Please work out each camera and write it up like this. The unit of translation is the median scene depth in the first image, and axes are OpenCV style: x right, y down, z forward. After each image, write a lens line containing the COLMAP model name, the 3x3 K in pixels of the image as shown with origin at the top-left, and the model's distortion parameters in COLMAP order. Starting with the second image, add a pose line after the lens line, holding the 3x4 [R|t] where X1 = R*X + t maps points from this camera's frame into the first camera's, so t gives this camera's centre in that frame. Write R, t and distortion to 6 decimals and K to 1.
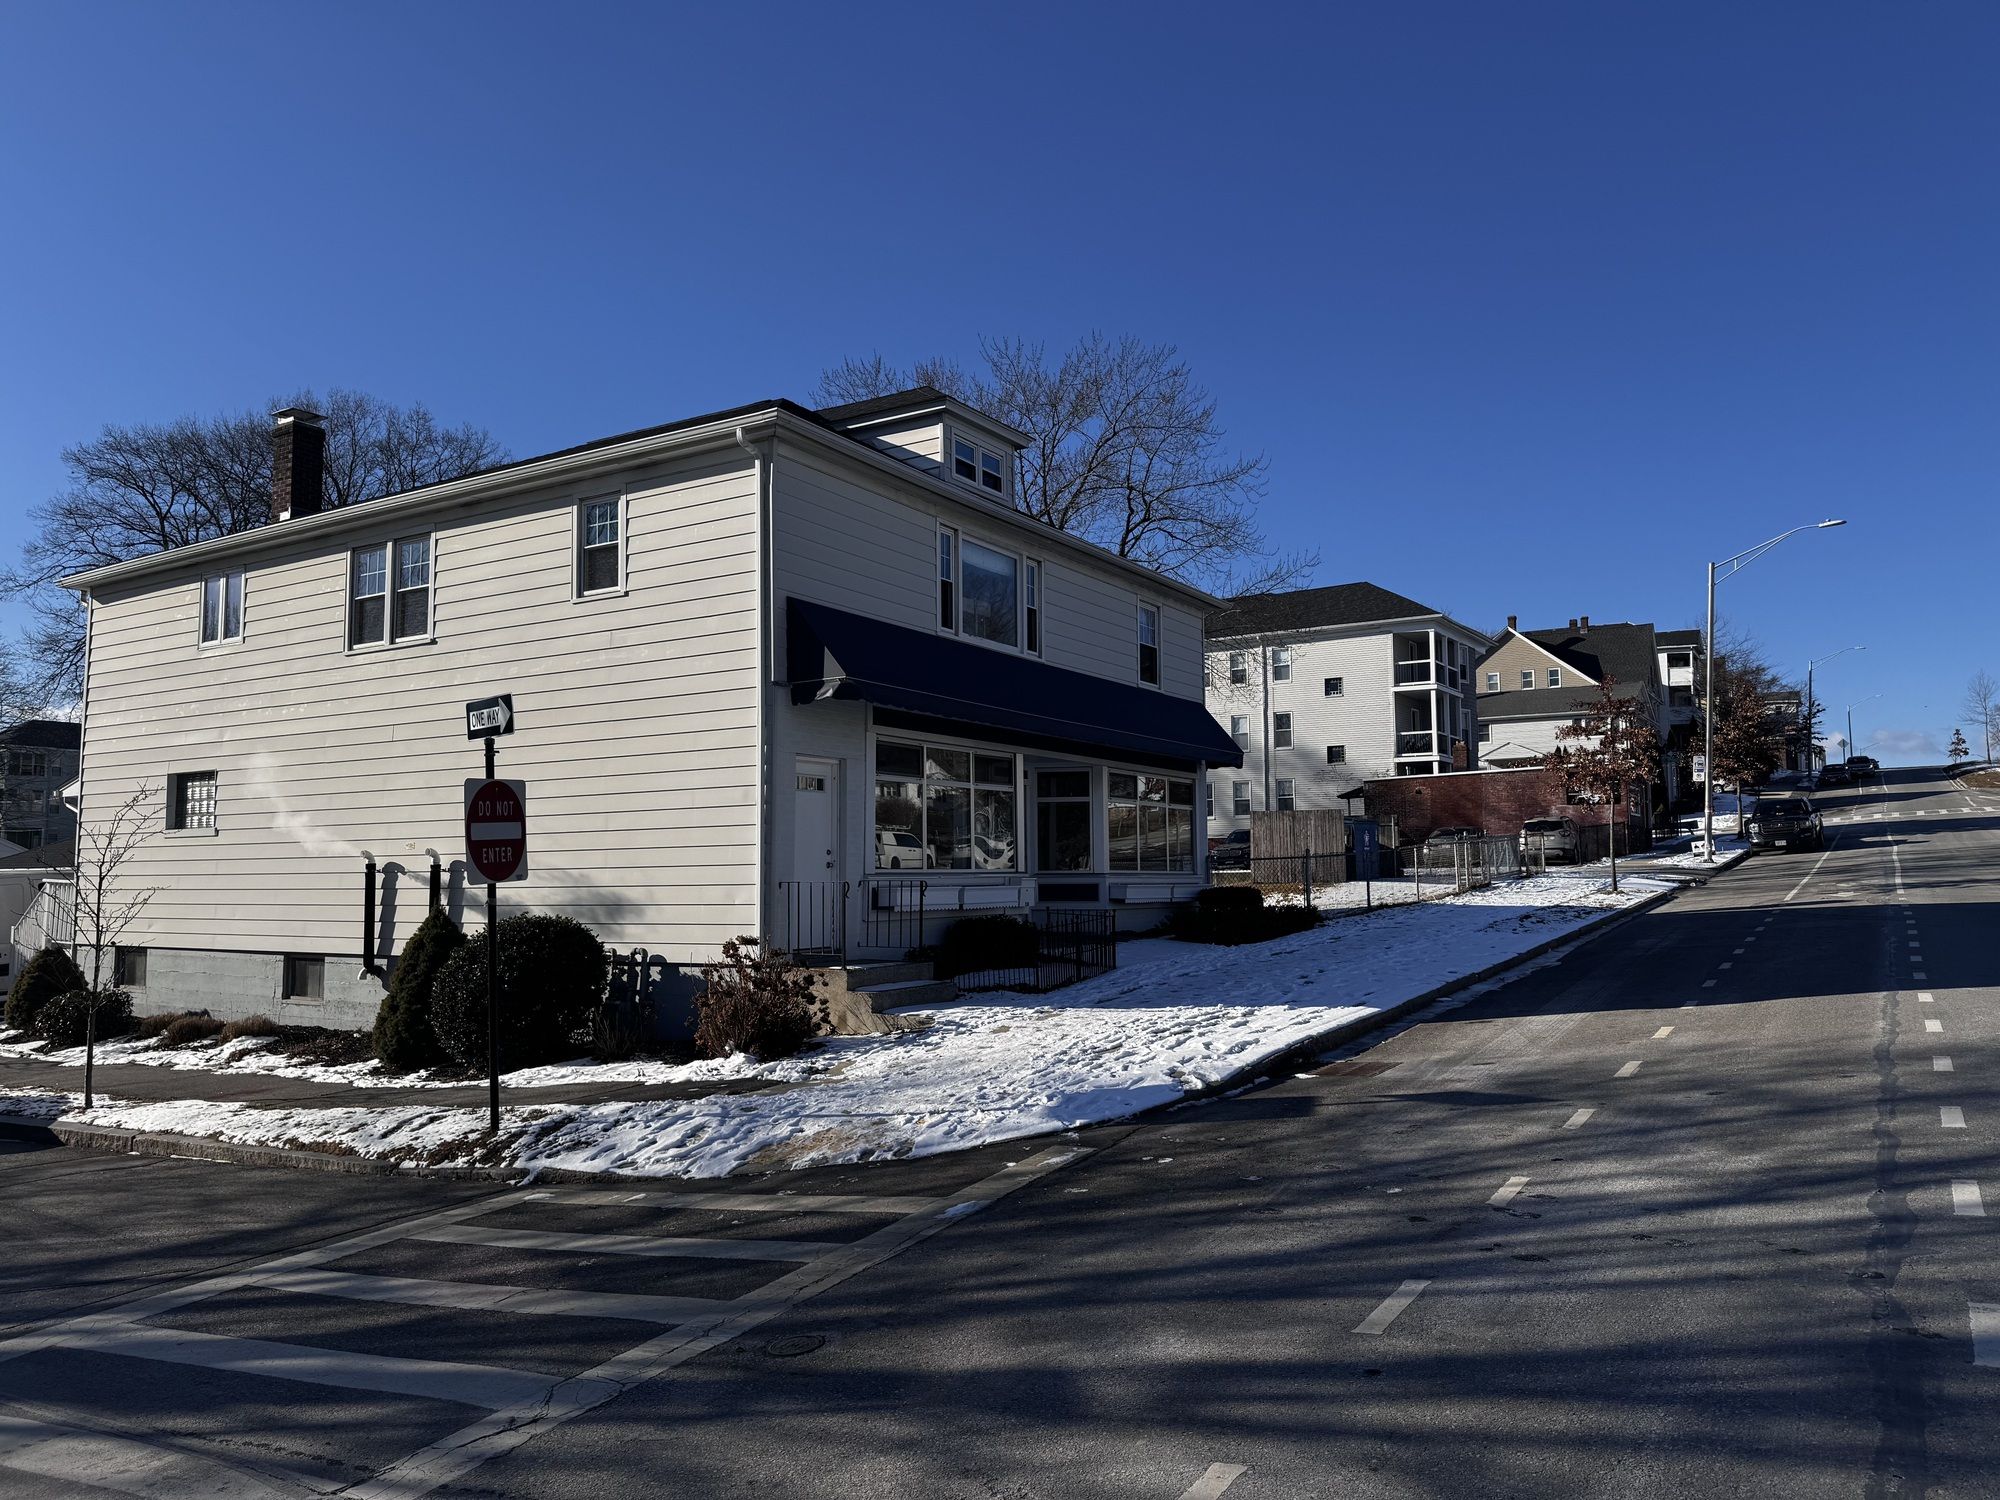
lens RADIAL K [[1405.0, 0, 1001.4], [0, 1405.0, 787.3], [0, 0, 1]] dist [0.037326, -0.028136]
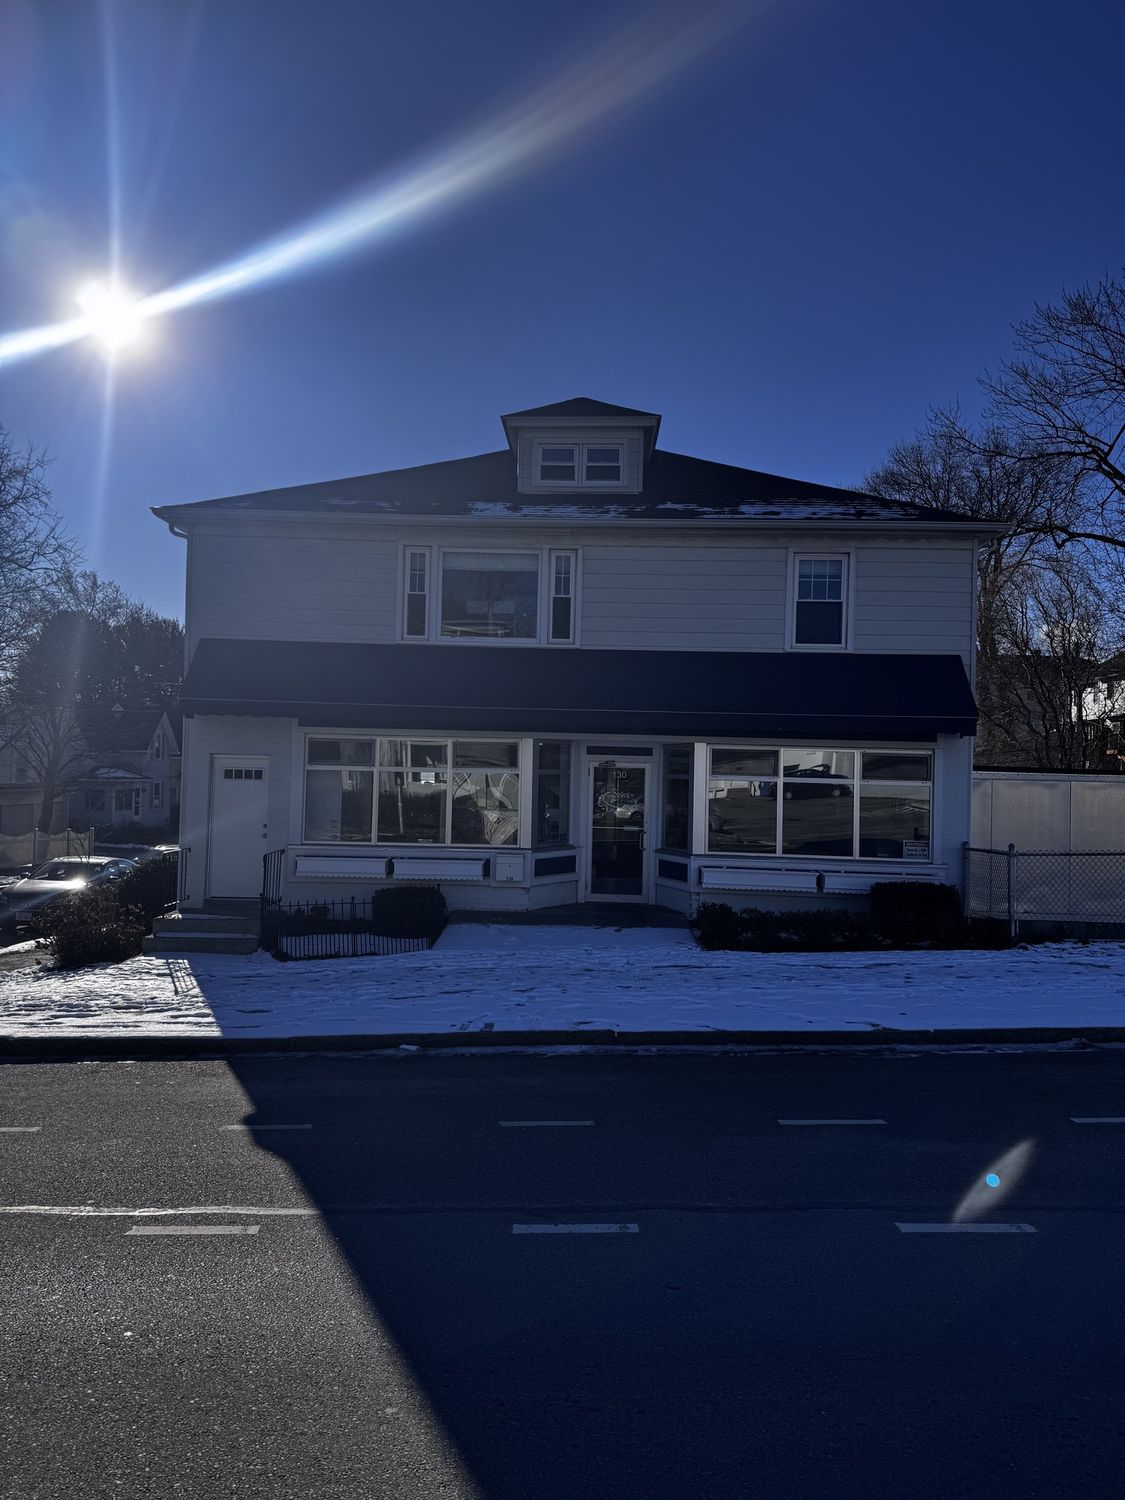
lens RADIAL K [[1053.7, 0, 551.0], [0, 1053.7, 754.5], [0, 0, 1]] dist [0.037326, -0.028136]
pose [[0.461535, 0.004523, -0.887111, 0.728587], [0.027033, 0.999451, 0.019160, -0.027021], [0.886710, -0.032824, 0.461159, 0.645960]]
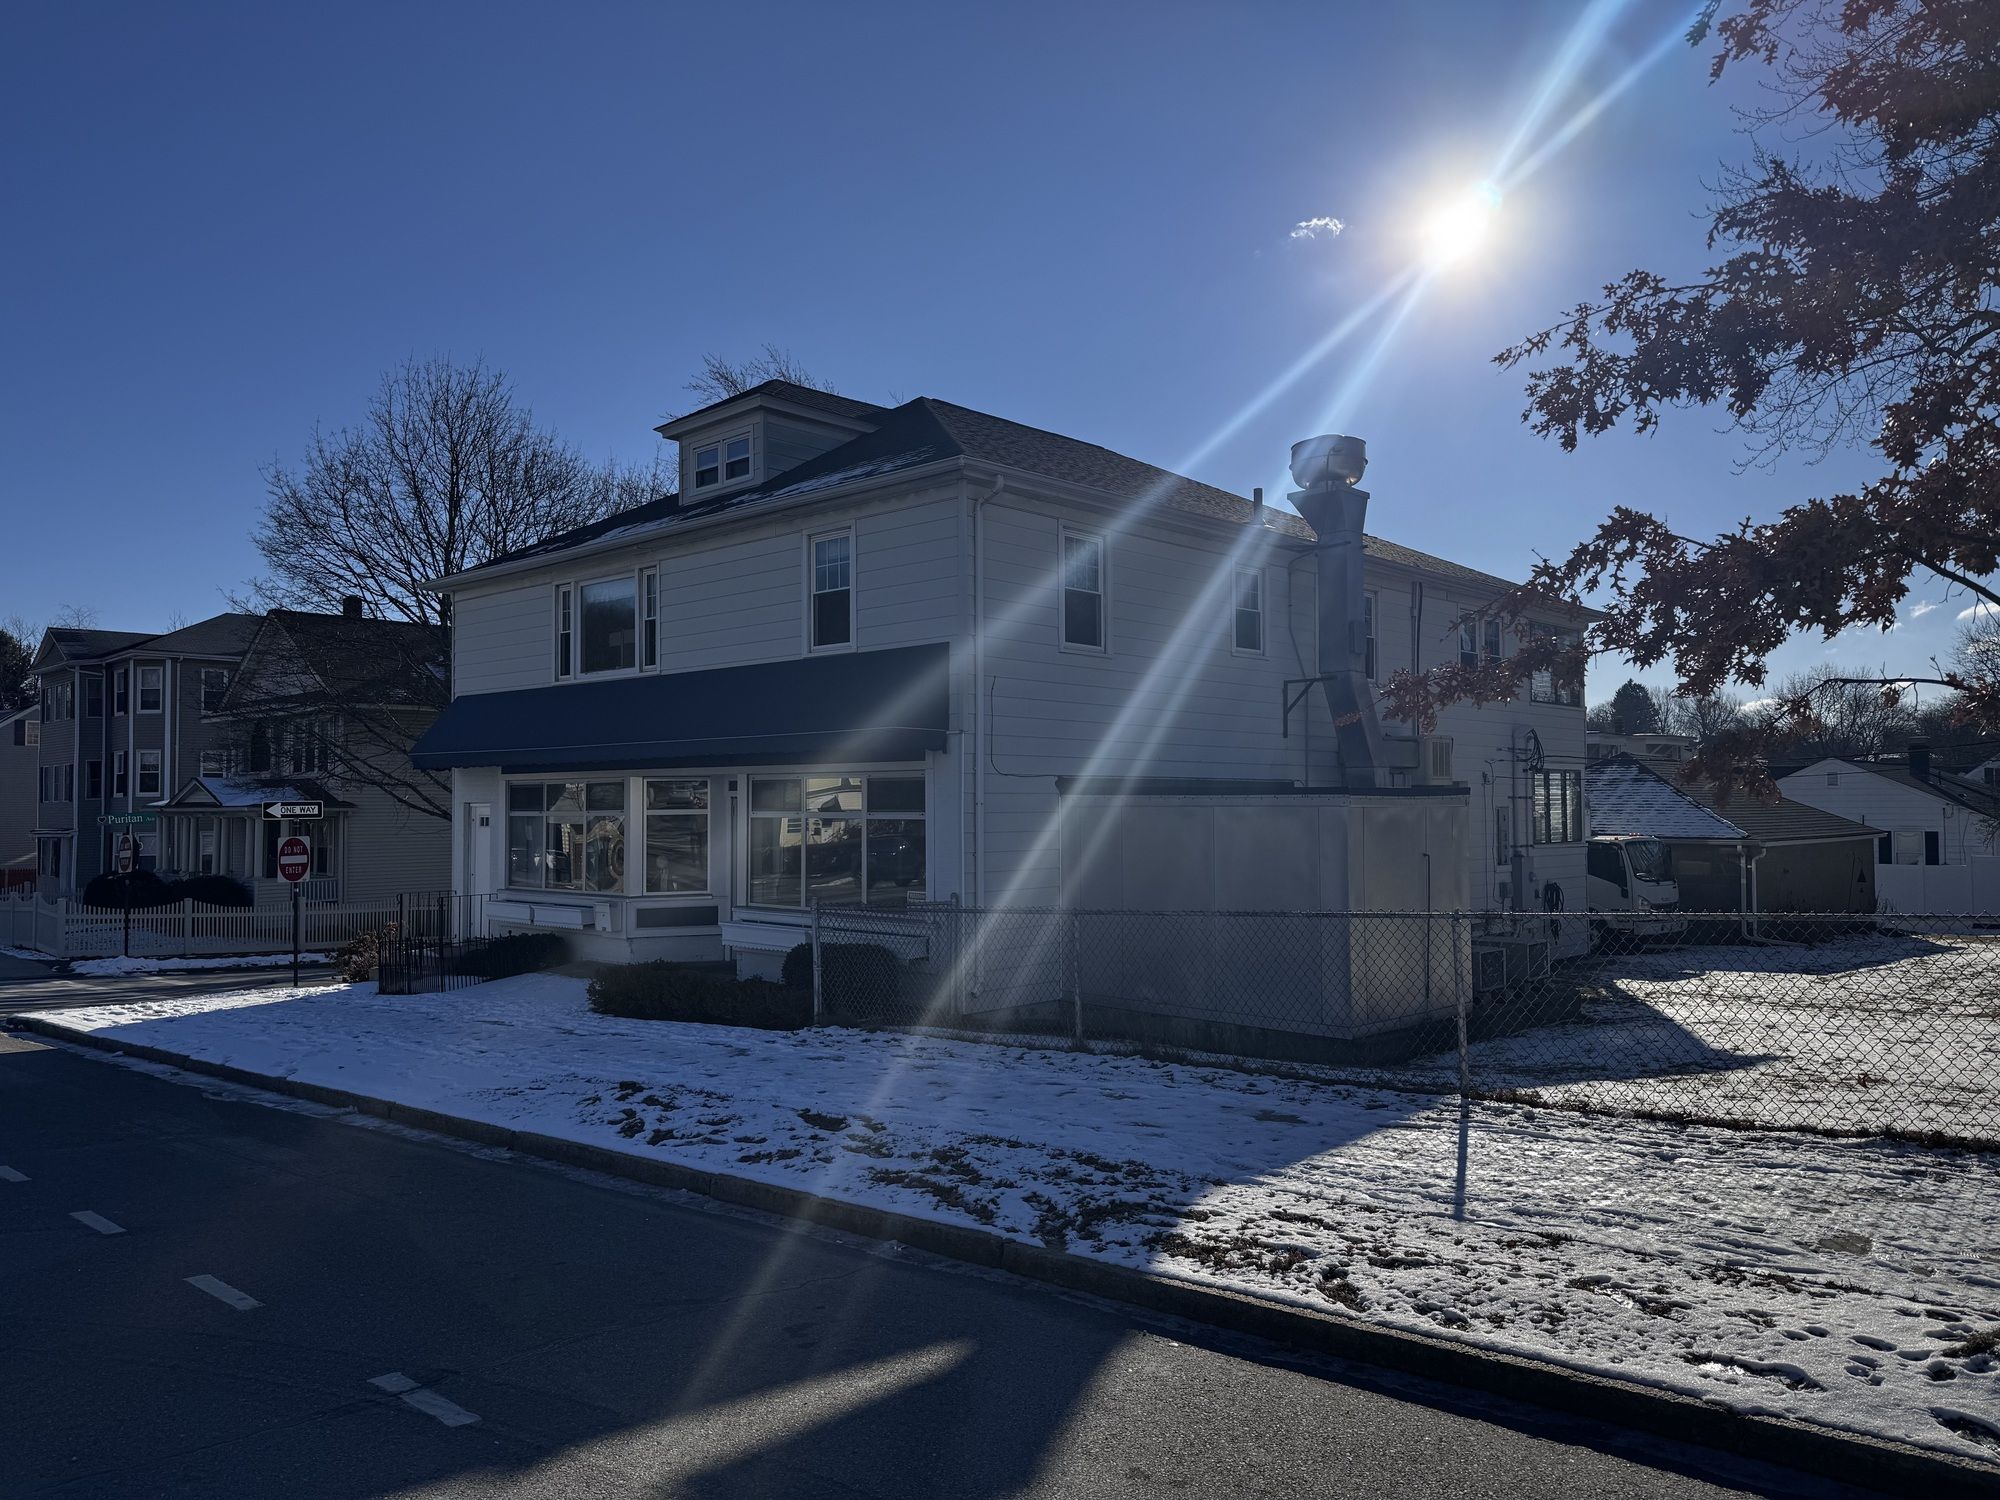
lens RADIAL K [[1405.0, 0, 1001.4], [0, 1405.0, 787.3], [0, 0, 1]] dist [0.037326, -0.028136]
pose [[-0.199975, -0.004680, -0.979790, 0.928382], [0.067619, 0.997538, -0.018566, 0.019479], [0.977465, -0.069965, -0.199166, 1.449467]]
